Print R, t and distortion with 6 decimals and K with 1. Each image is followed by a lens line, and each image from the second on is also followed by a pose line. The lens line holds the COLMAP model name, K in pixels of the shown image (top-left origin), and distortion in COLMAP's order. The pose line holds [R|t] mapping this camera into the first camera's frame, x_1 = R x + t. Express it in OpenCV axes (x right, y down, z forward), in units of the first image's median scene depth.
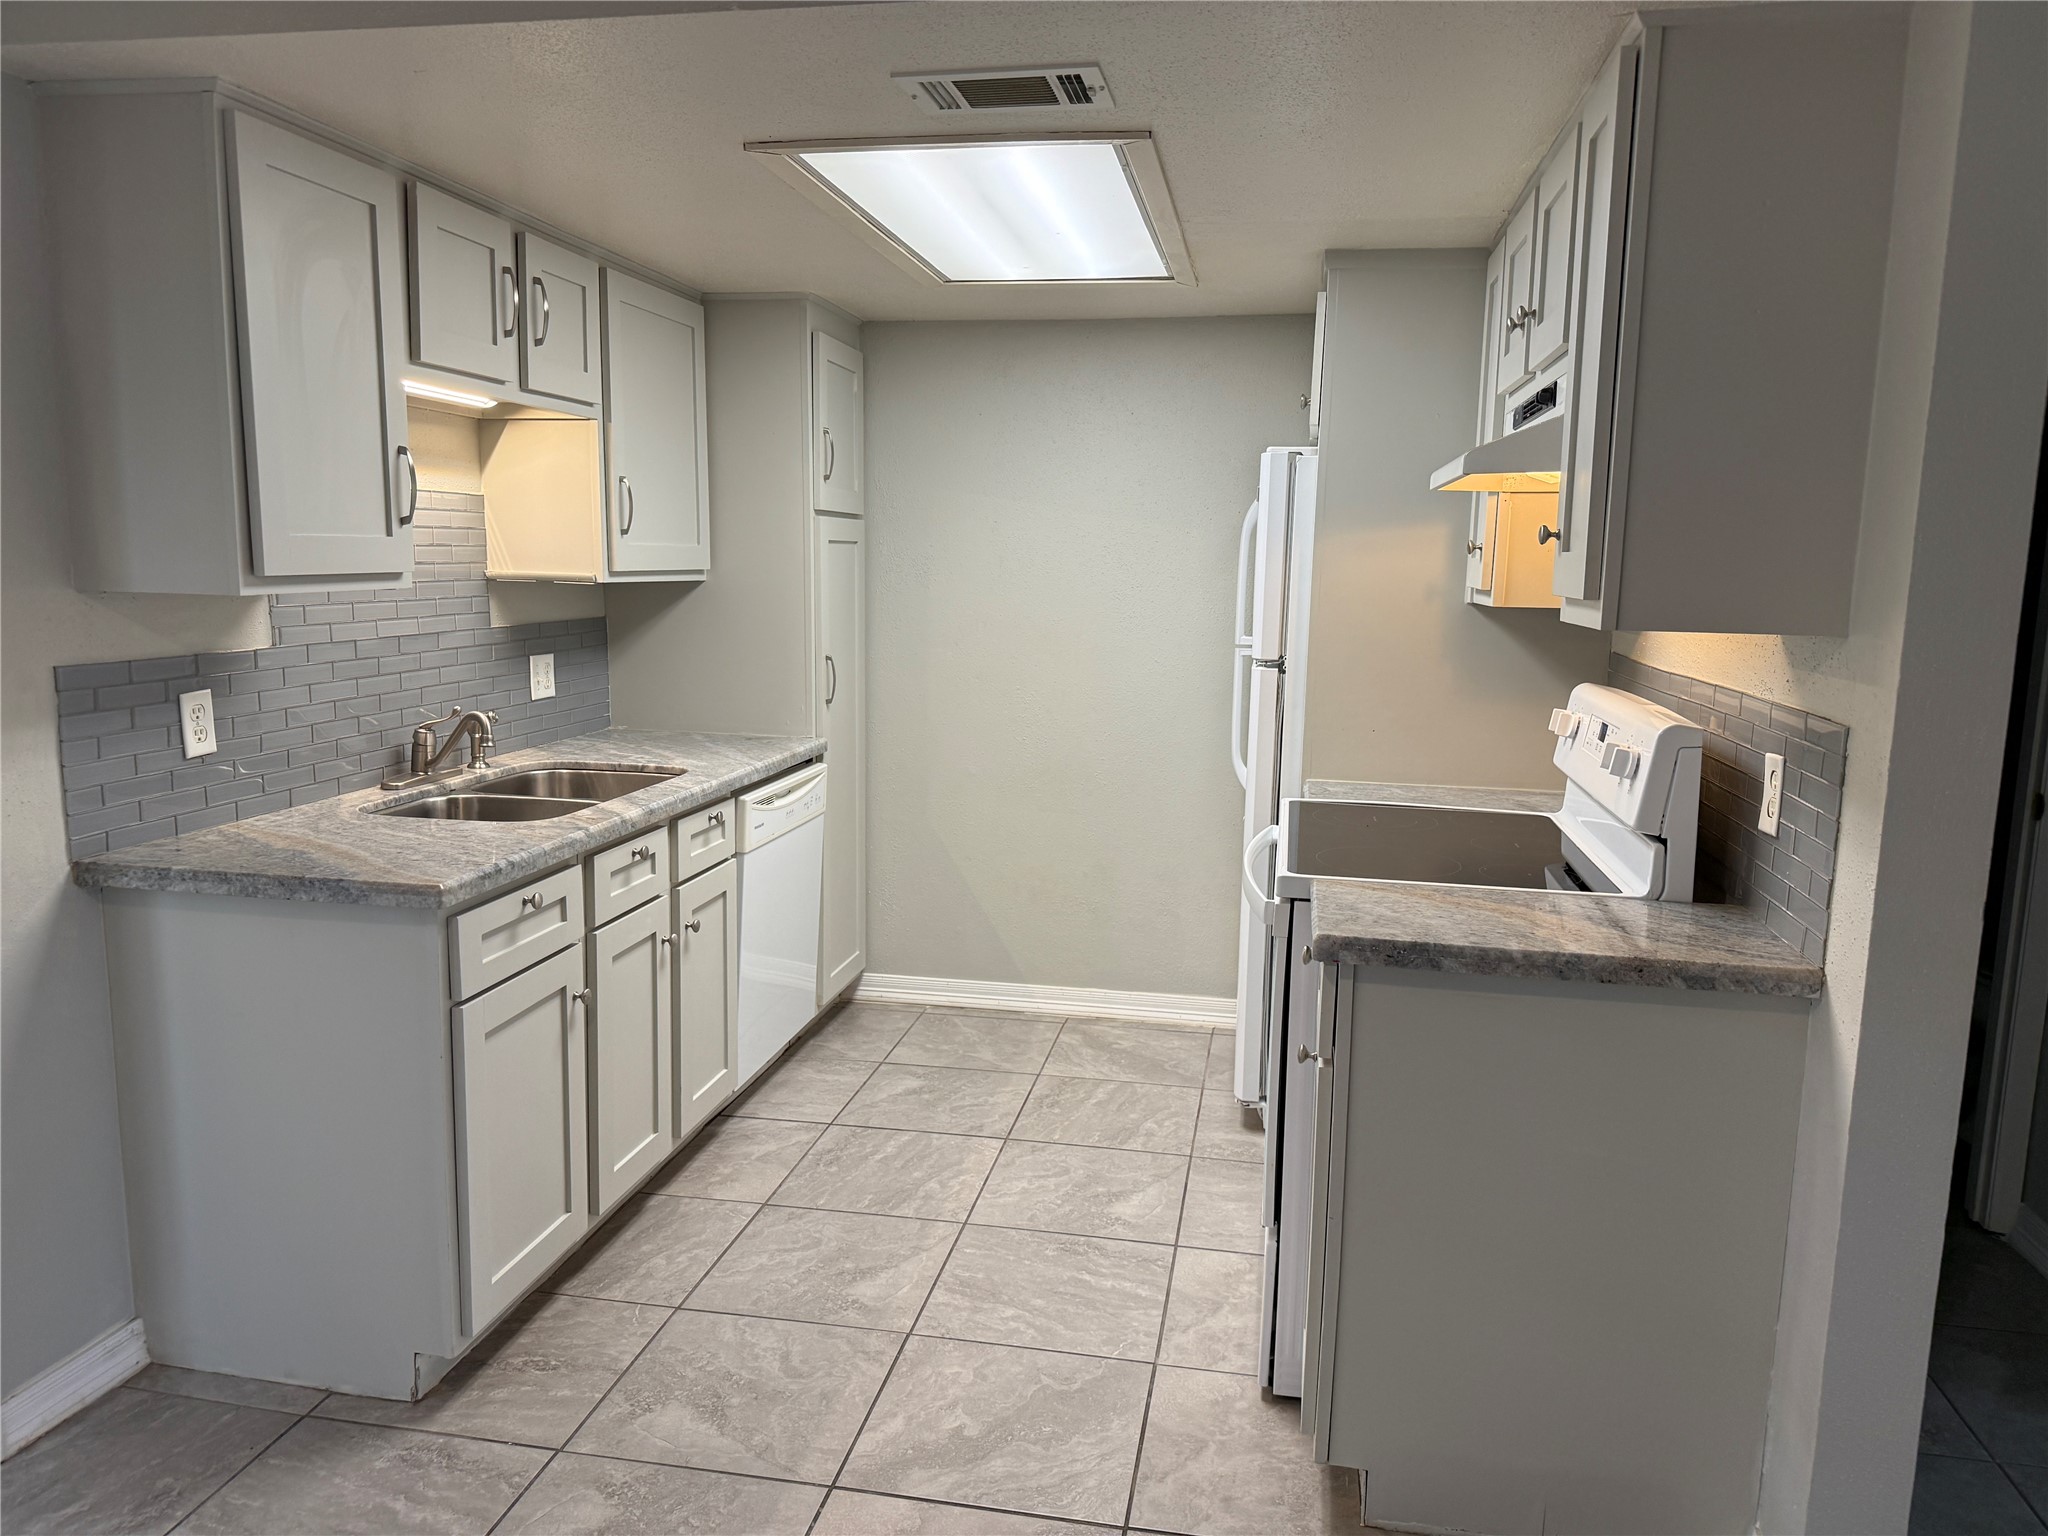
lens RADIAL K [[1440.2, 0, 1025.5], [0, 1440.2, 772.3], [0, 0, 1]] dist [0.073561, -0.107050]
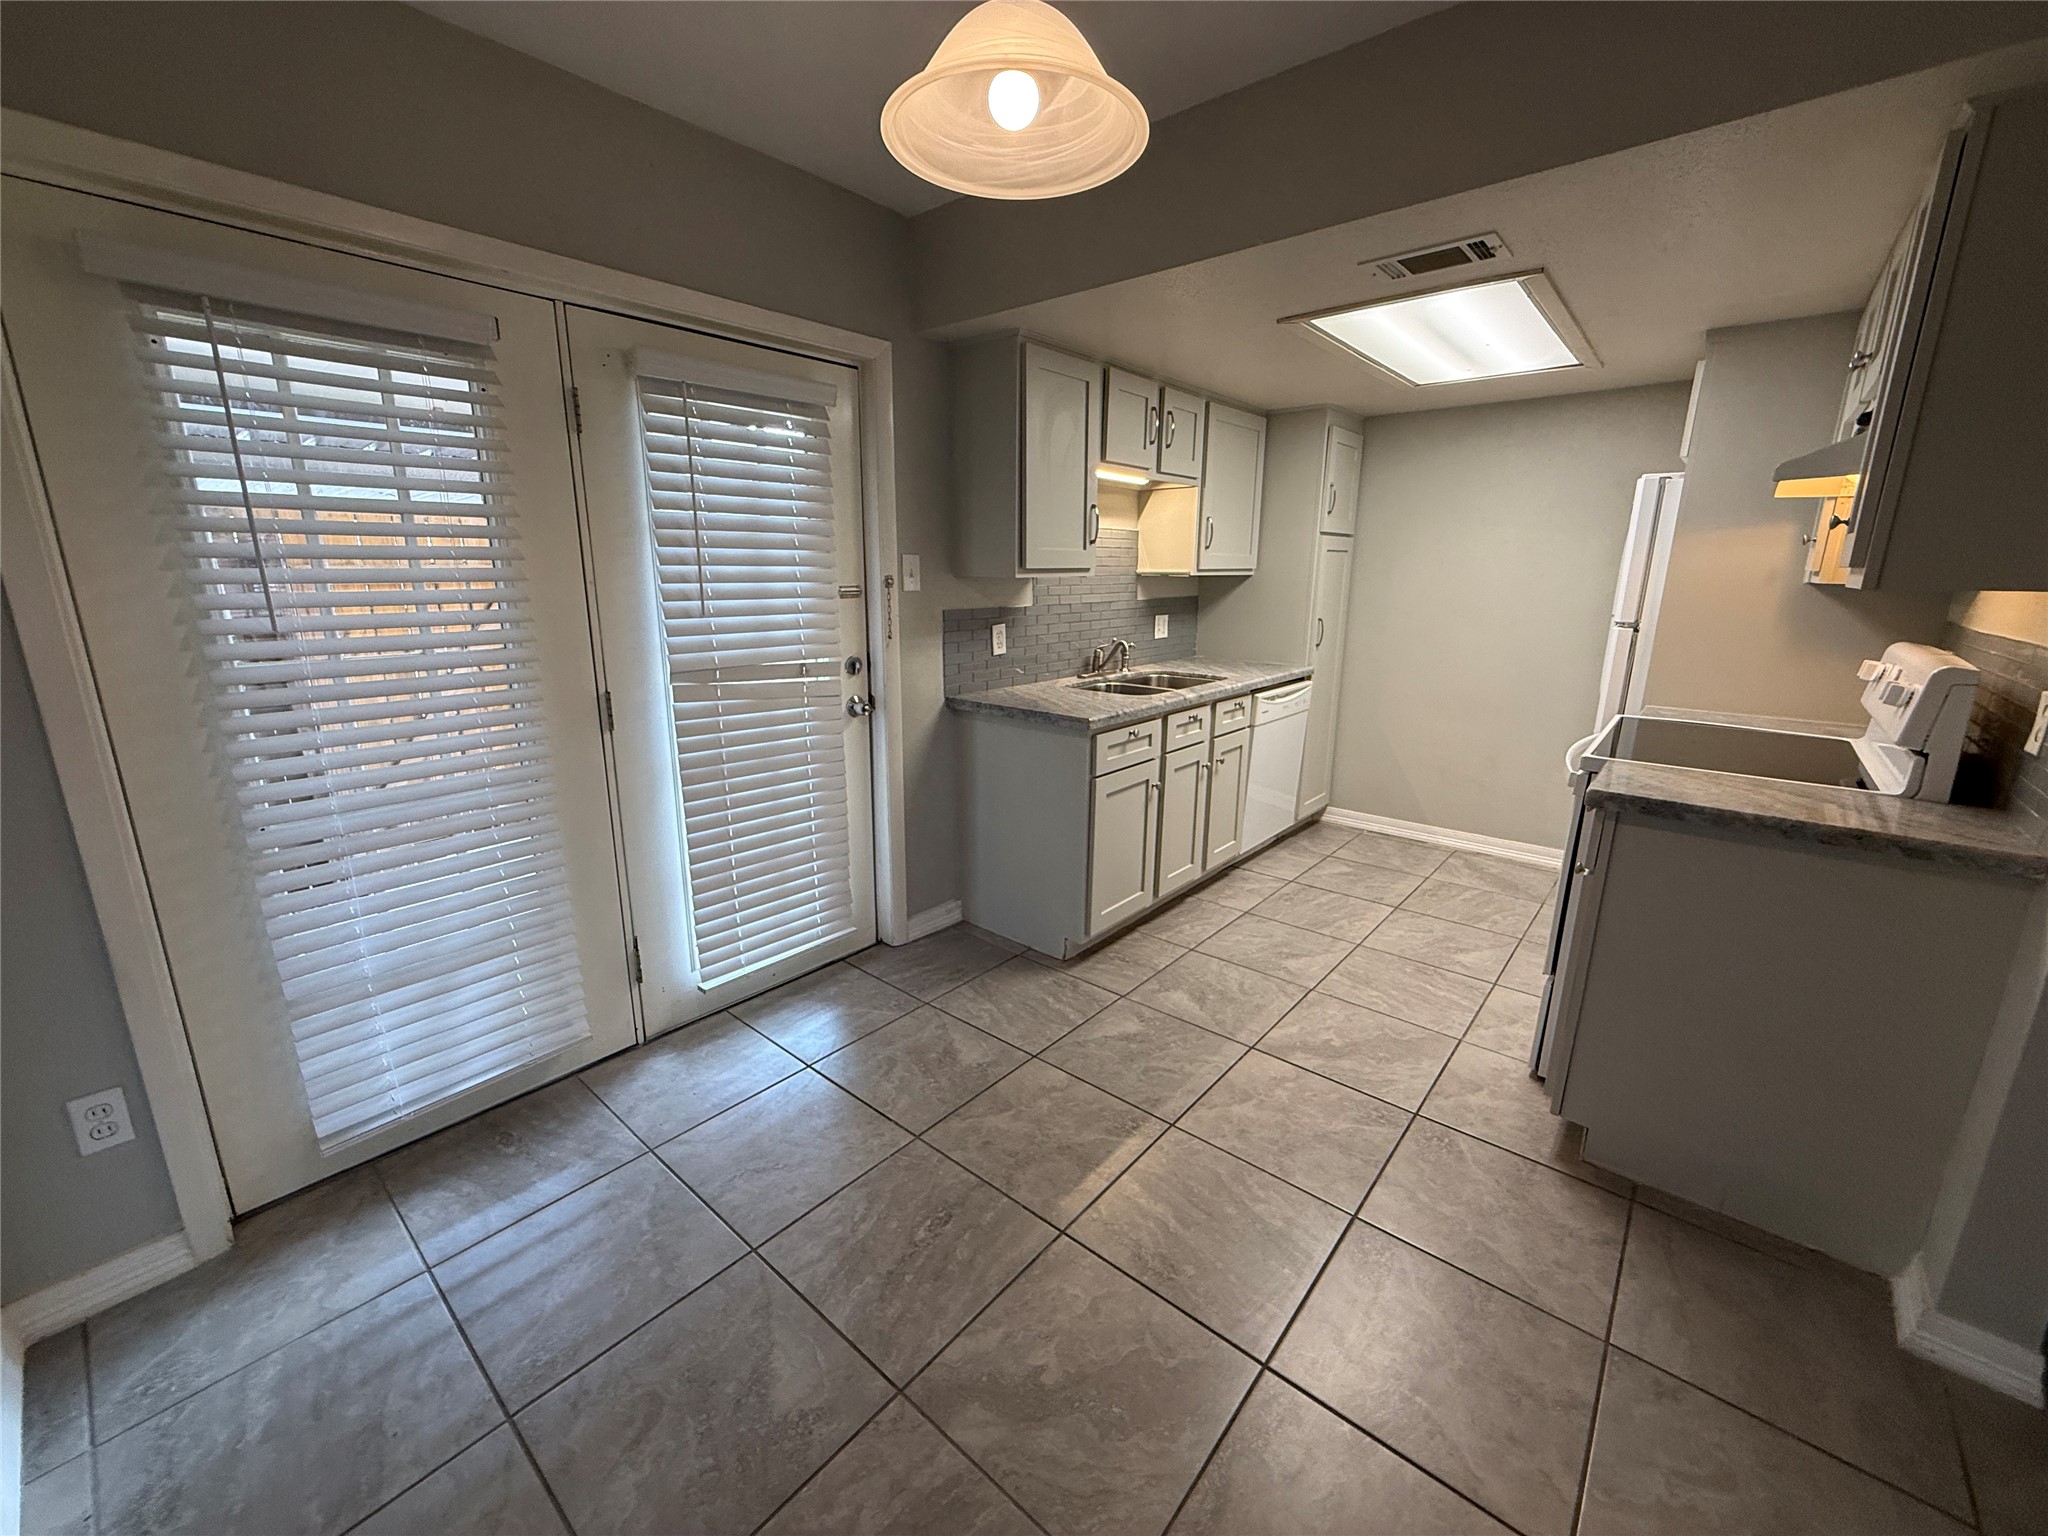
lens RADIAL K [[816.8, 0, 1014.8], [0, 816.8, 767.0], [0, 0, 1]] dist [-0.001328, 0.000019]
pose [[0.862310, 0.105910, -0.495182, 0.064880], [-0.063908, 0.992826, 0.101058, 0.025658], [0.502332, -0.055497, 0.862892, -0.044597]]
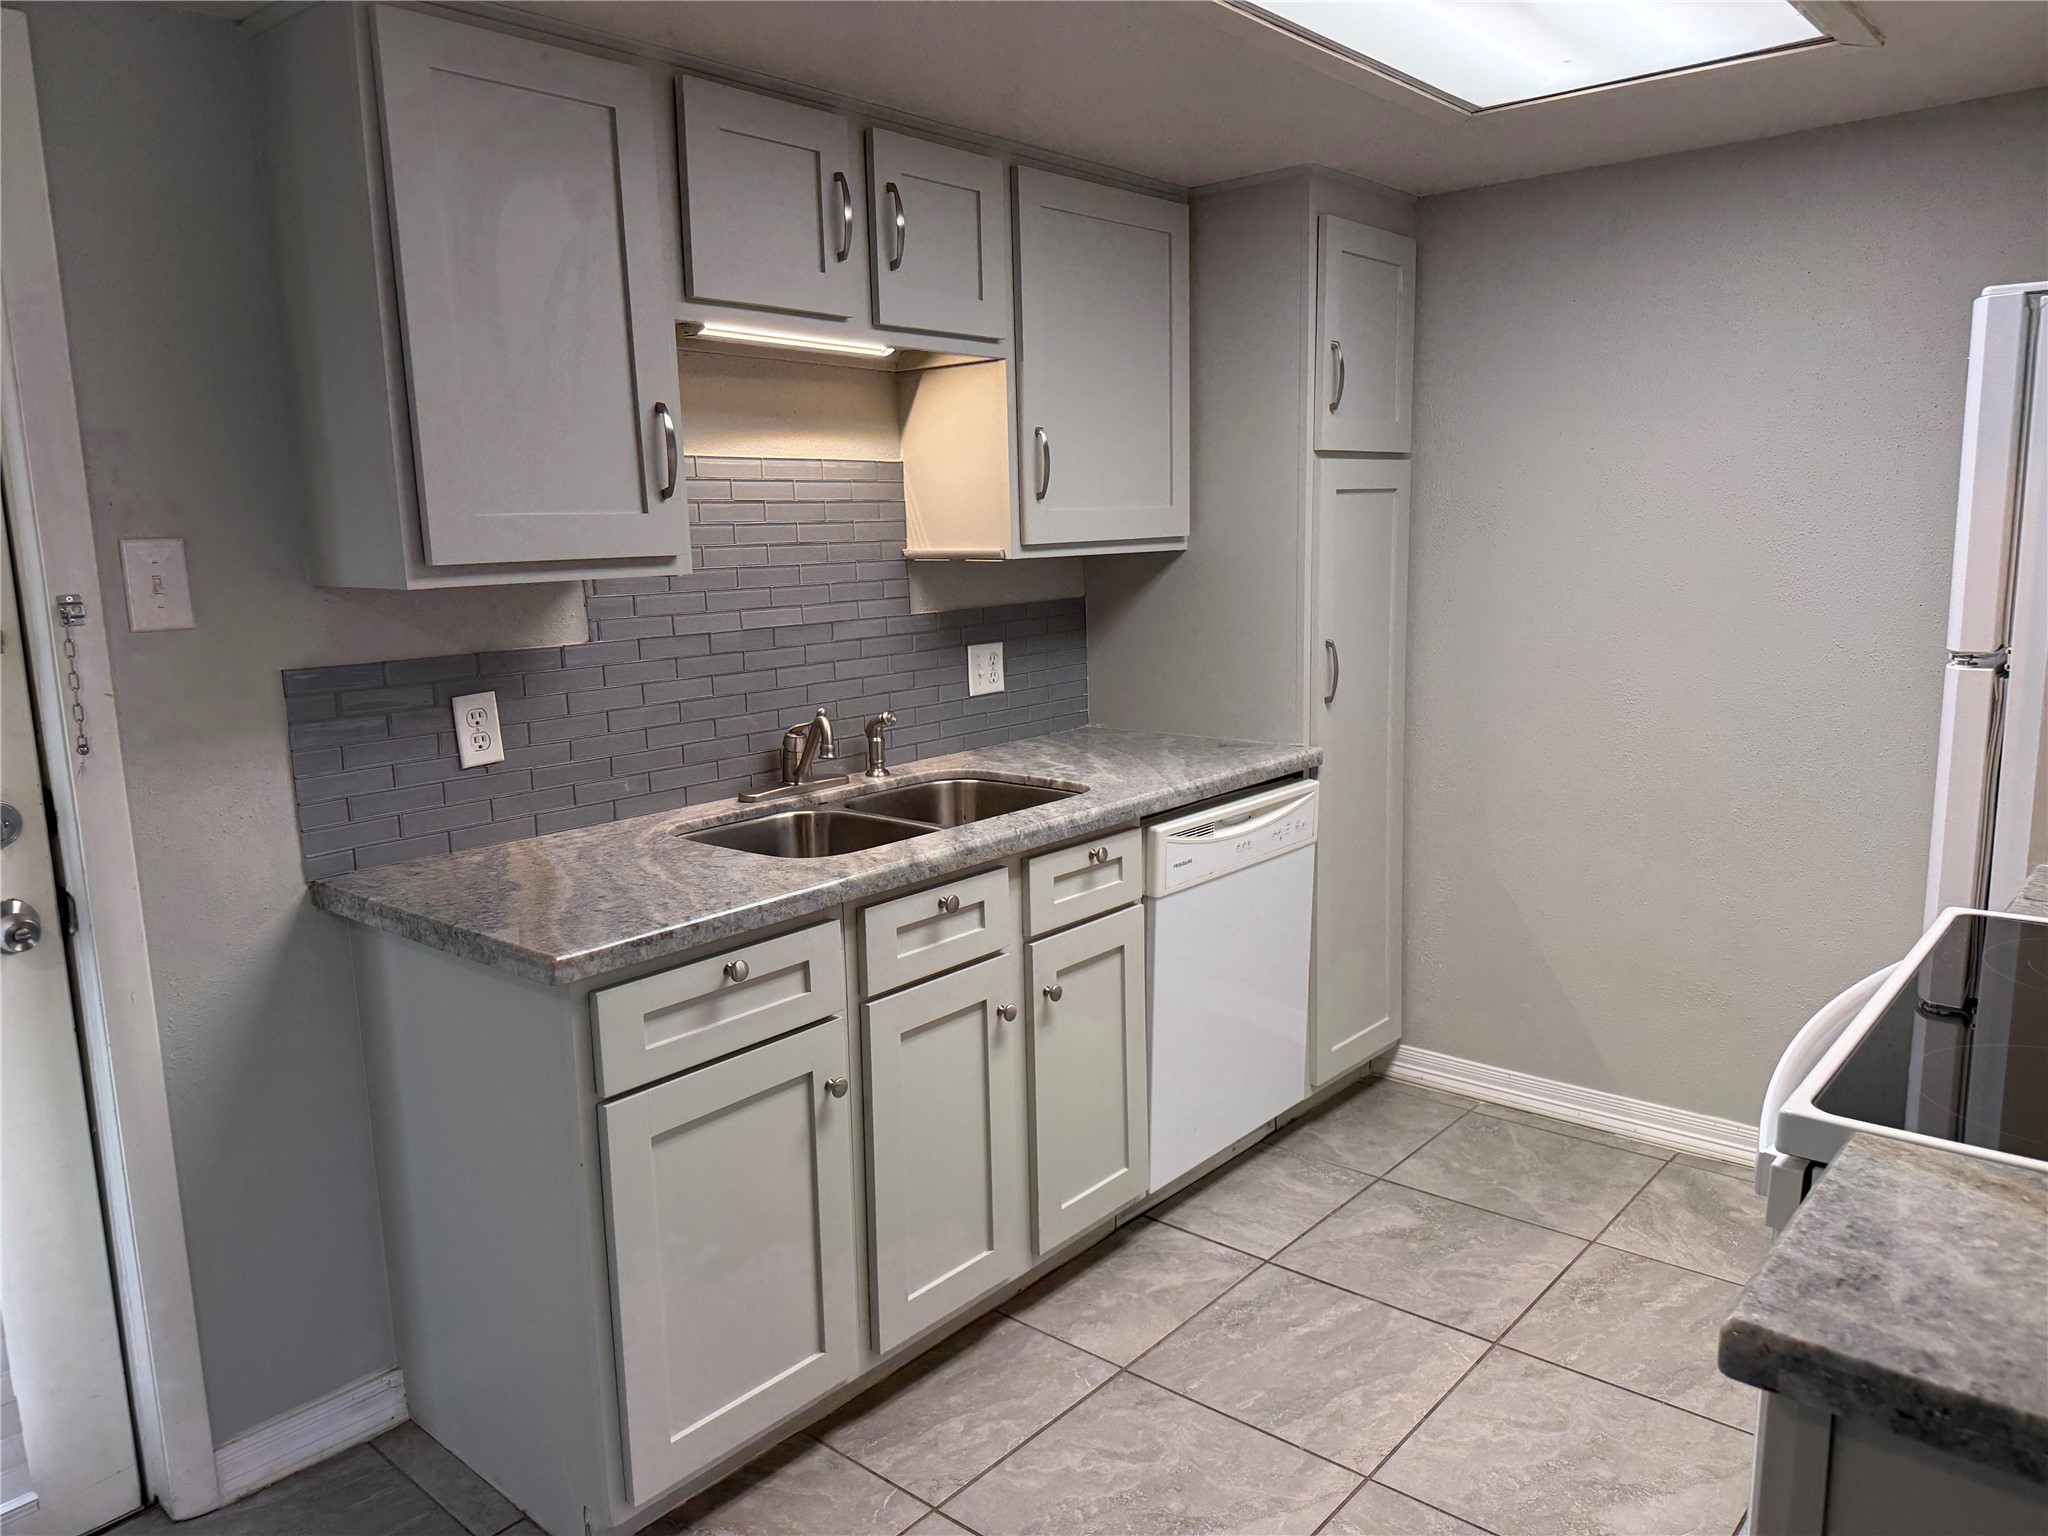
lens RADIAL K [[1440.2, 0, 1022.7], [0, 1440.2, 775.2], [0, 0, 1]] dist [0.073561, -0.107050]
pose [[0.861377, 0.046777, -0.505808, 0.150478], [-0.033795, 0.998822, 0.034819, -0.040080], [0.506841, -0.012899, 0.861943, 0.326820]]
